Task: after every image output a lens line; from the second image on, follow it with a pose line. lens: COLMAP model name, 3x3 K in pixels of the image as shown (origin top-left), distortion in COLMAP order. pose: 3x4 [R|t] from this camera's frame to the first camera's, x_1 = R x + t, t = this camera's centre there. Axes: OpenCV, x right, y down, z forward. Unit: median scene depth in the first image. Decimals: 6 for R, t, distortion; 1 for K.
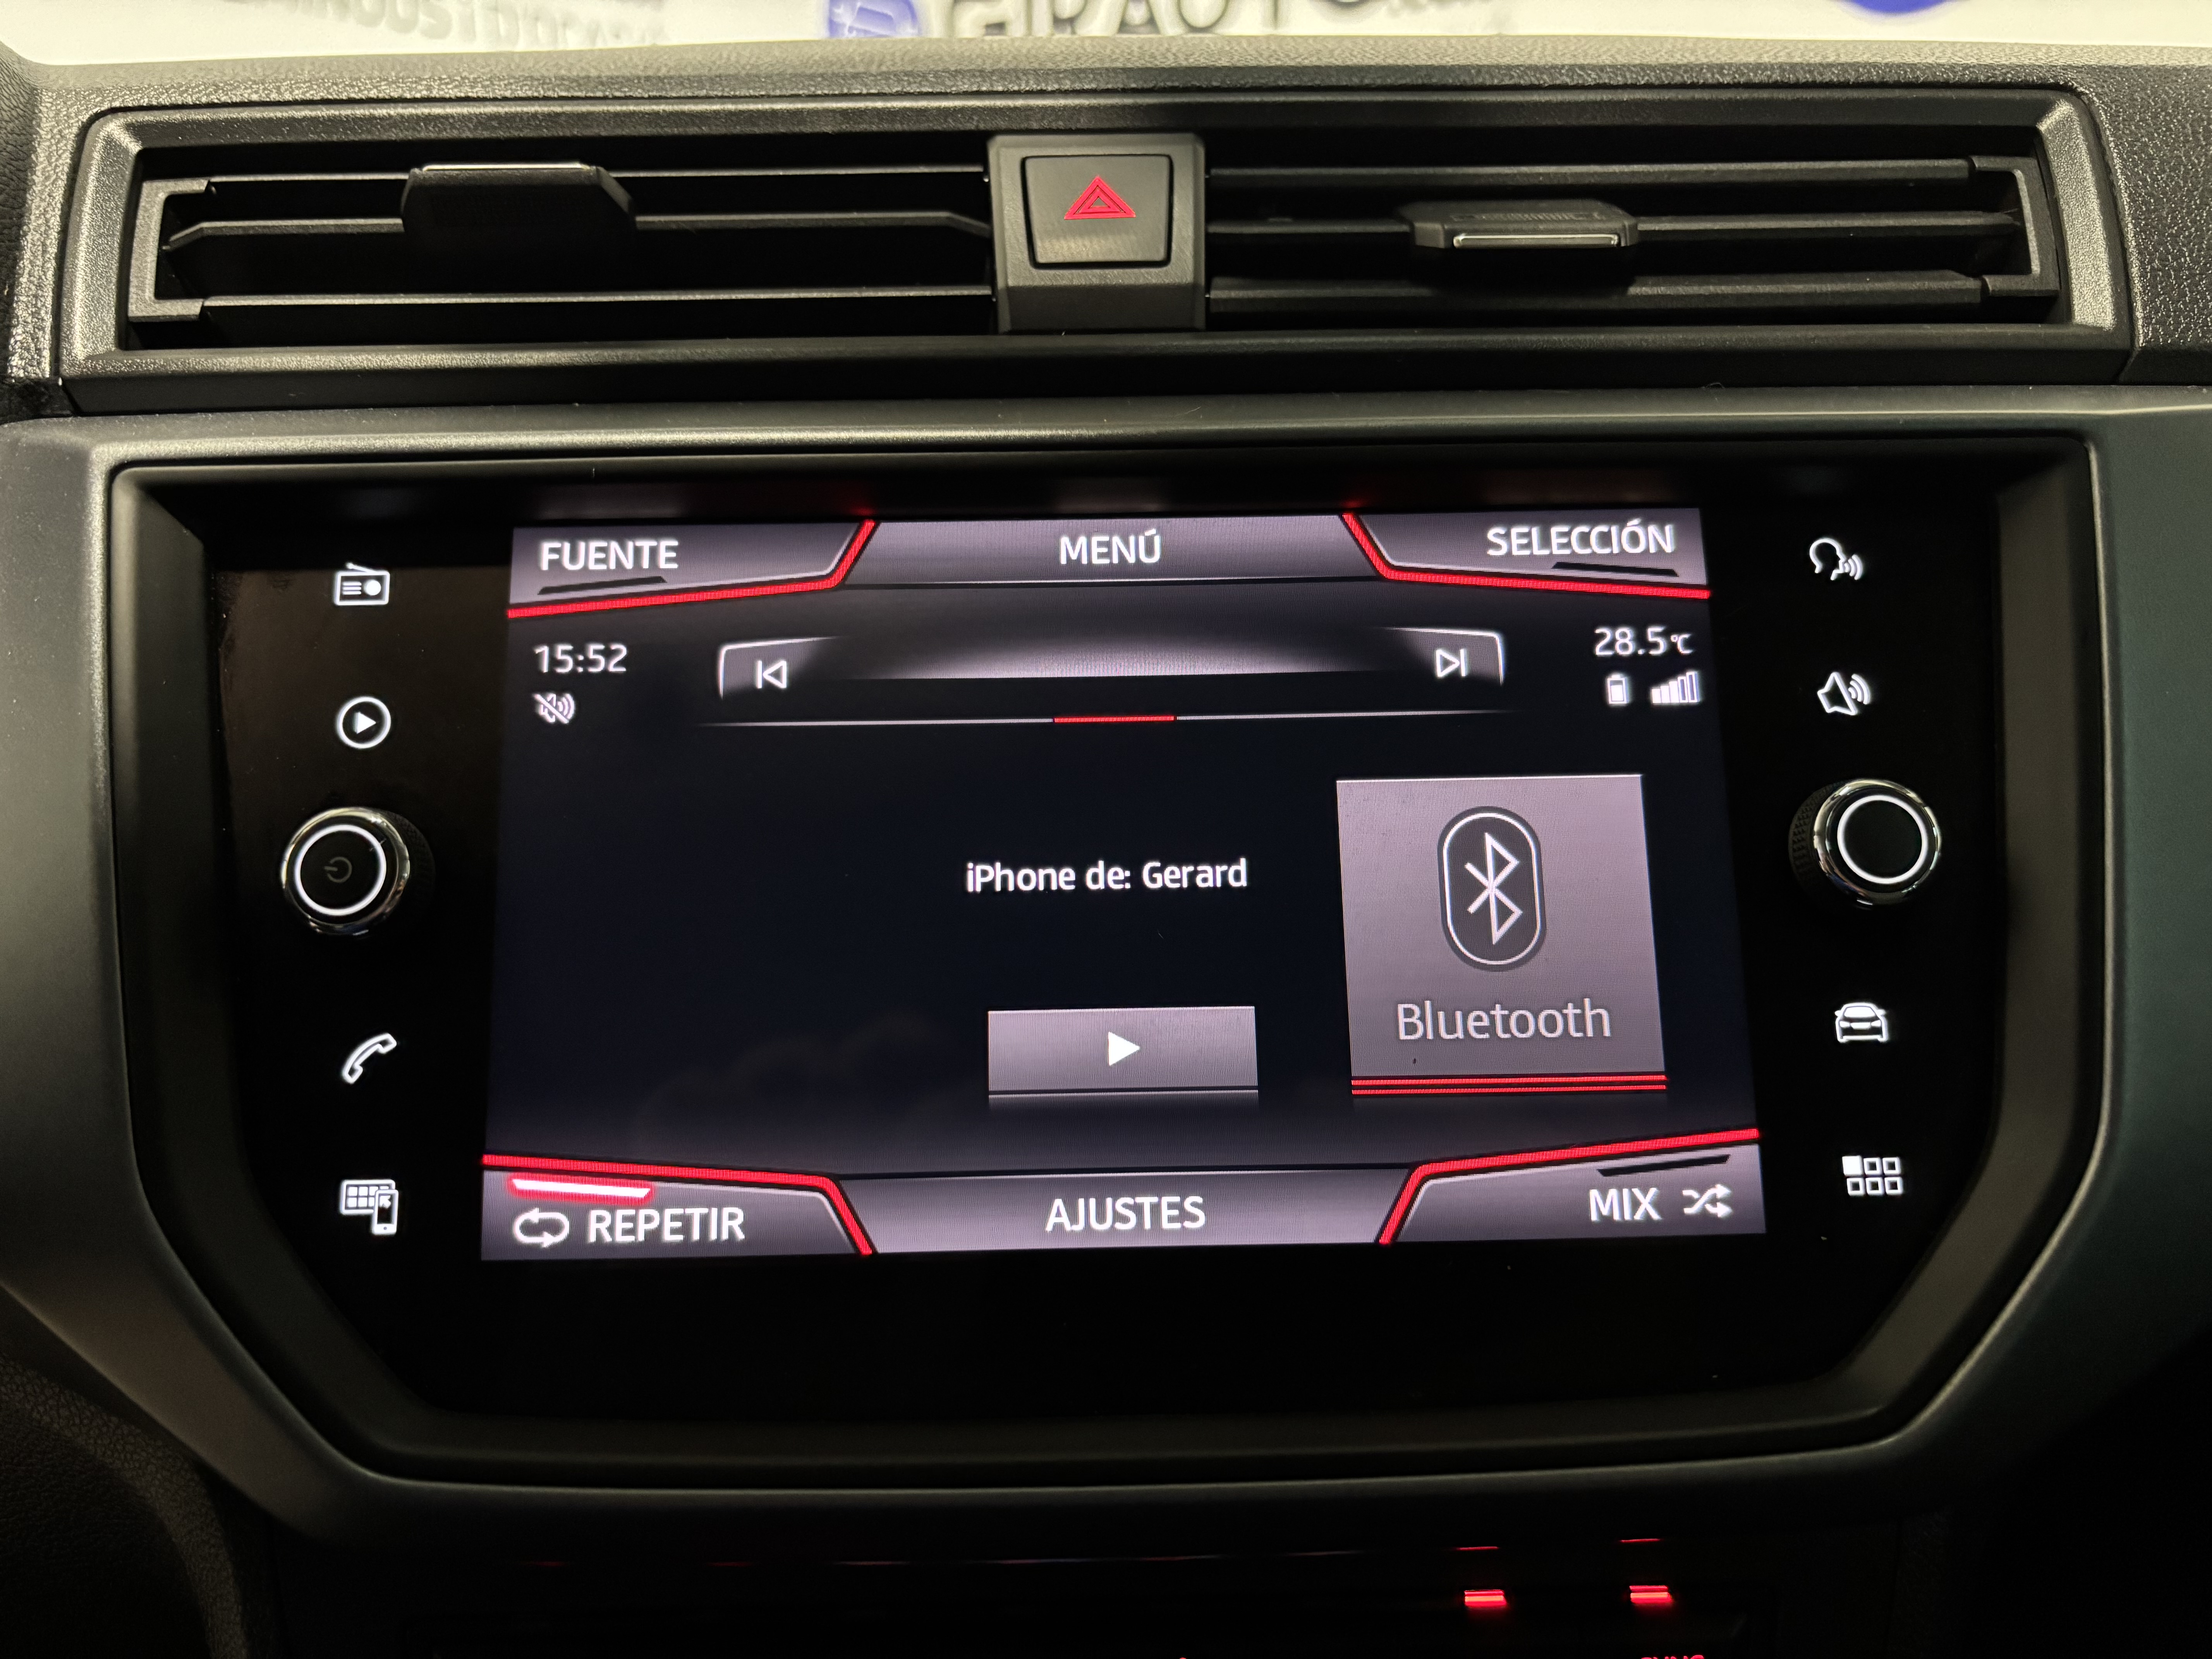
lens RADIAL K [[1685.2, 0, 1110.6], [0, 1685.2, 831.6], [0, 0, 1]] dist [0.014628, -0.043399]
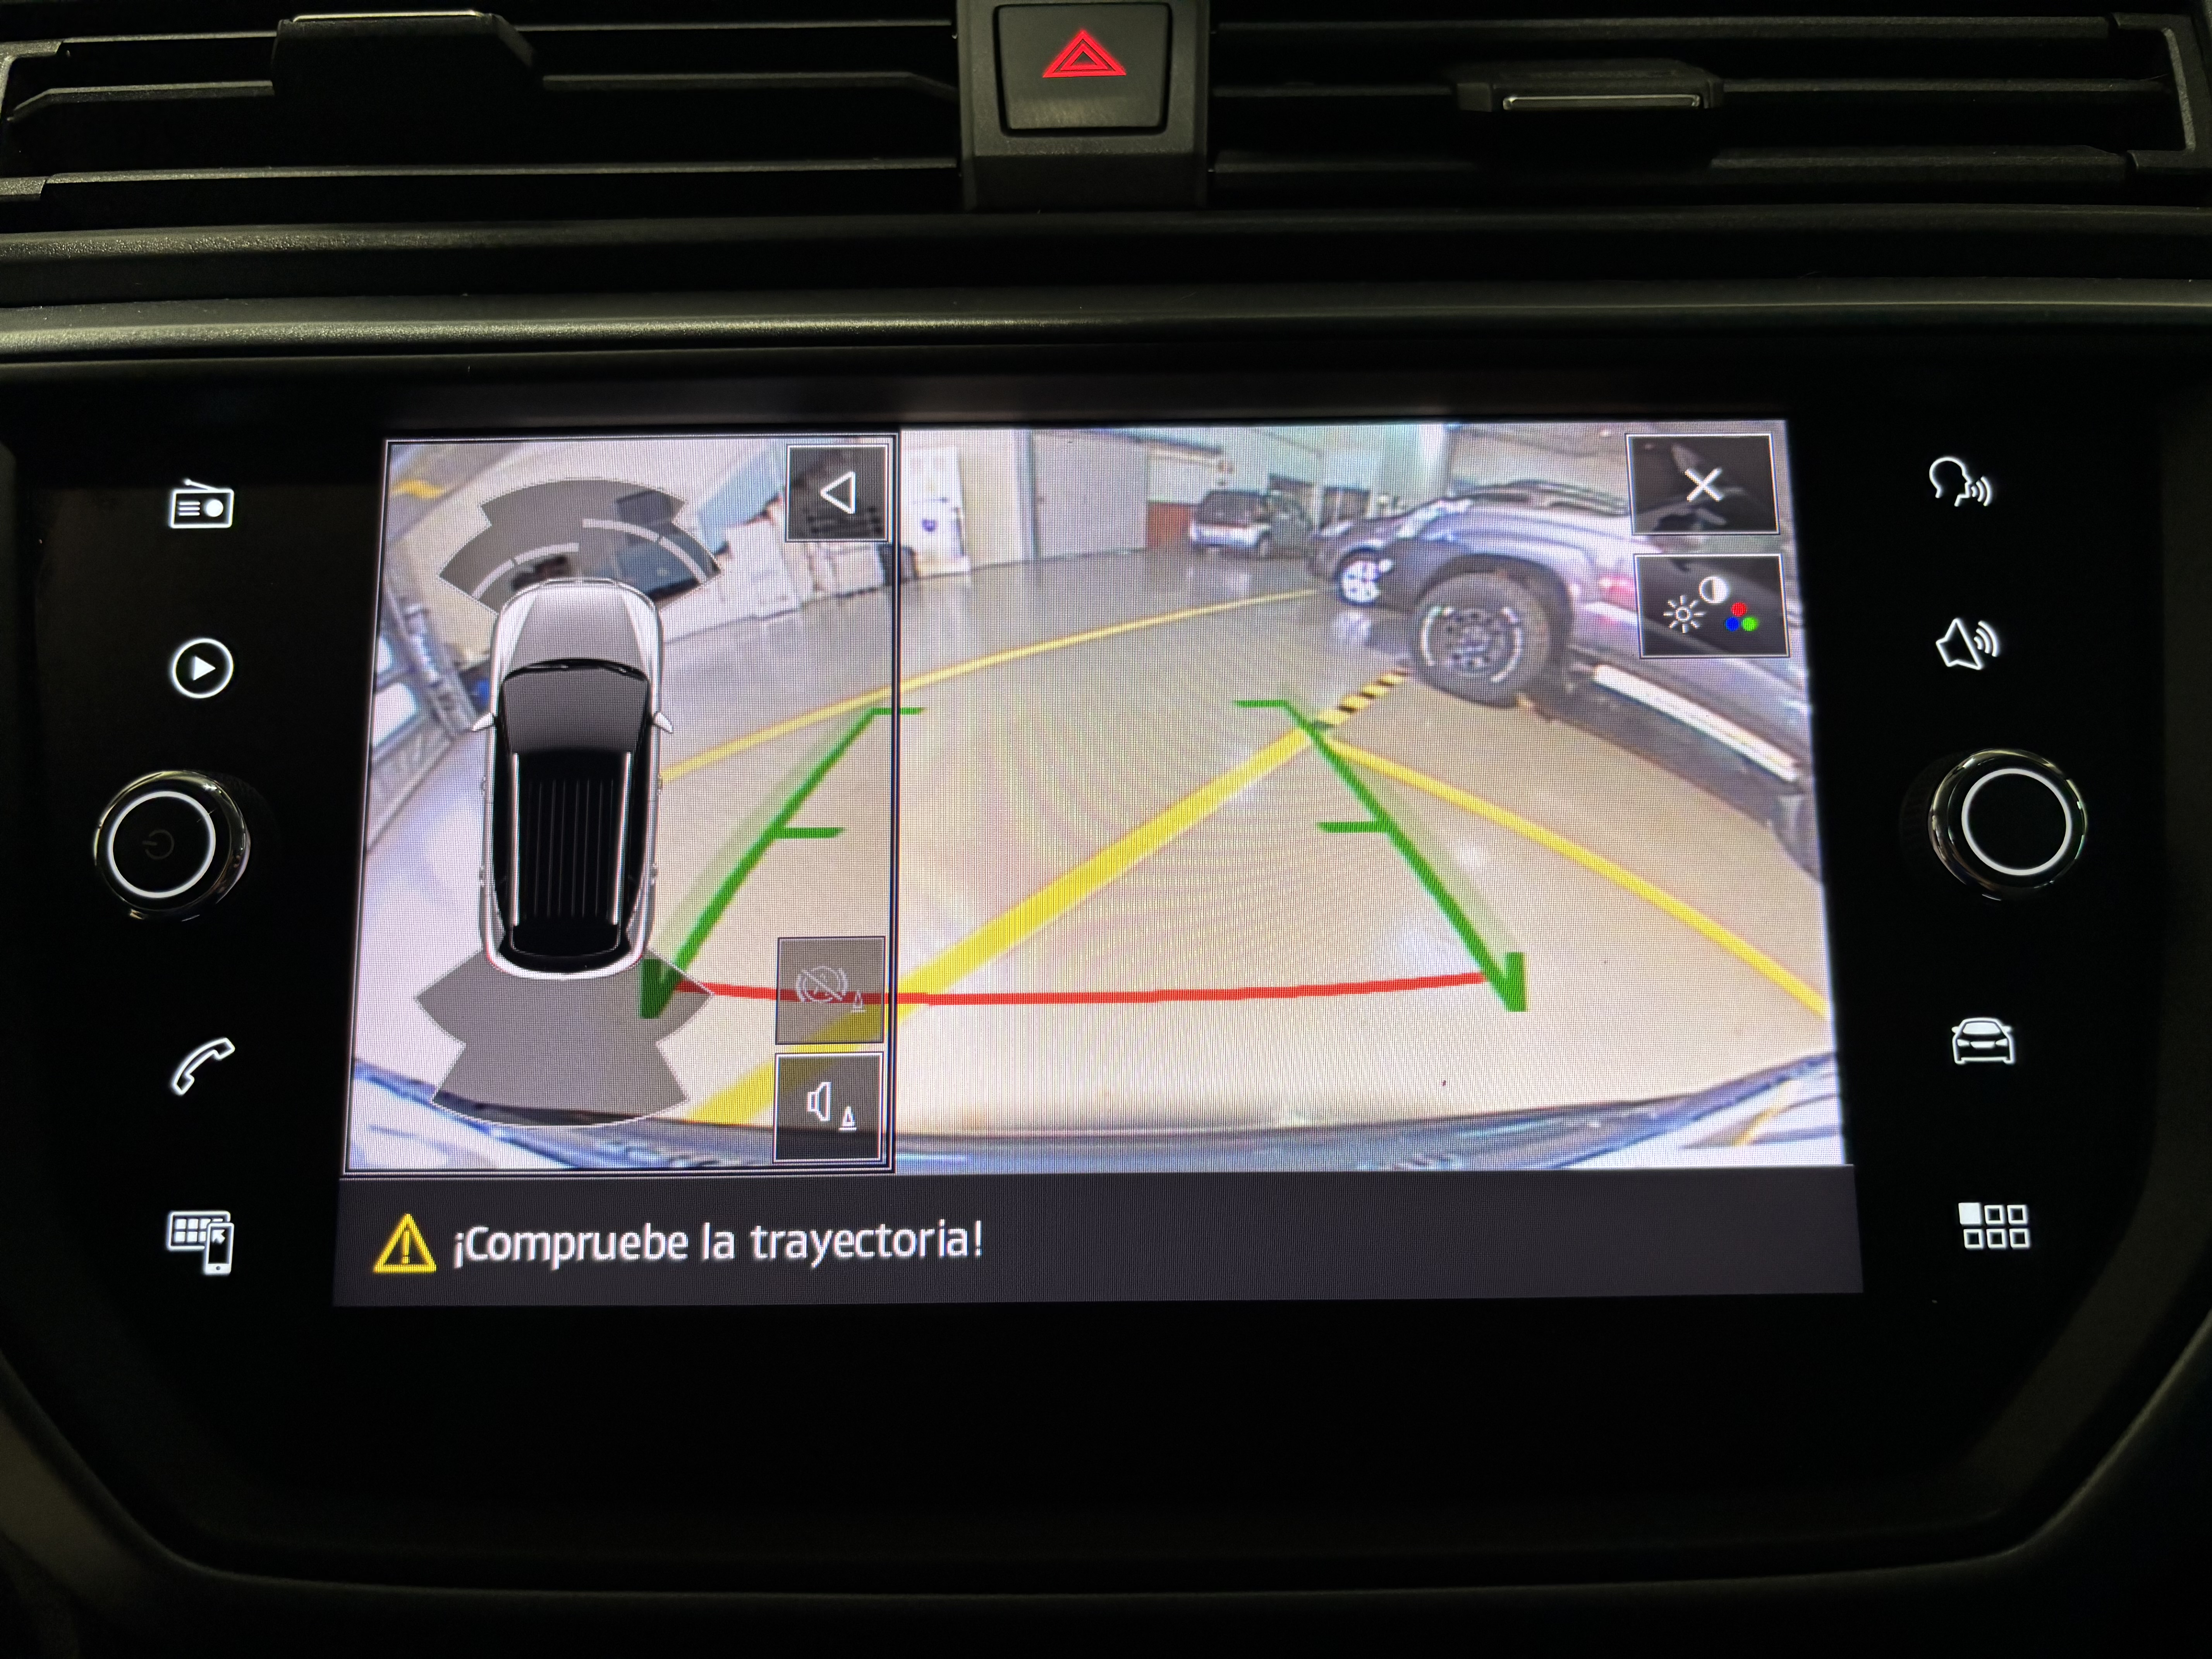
lens RADIAL K [[1685.2, 0, 1099.5], [0, 1685.2, 835.6], [0, 0, 1]] dist [0.014628, -0.043399]
pose [[0.999710, 0.008391, -0.022594, 0.026963], [-0.007605, 0.999372, 0.034621, -0.013184], [0.022870, -0.034440, 0.999145, 0.160255]]
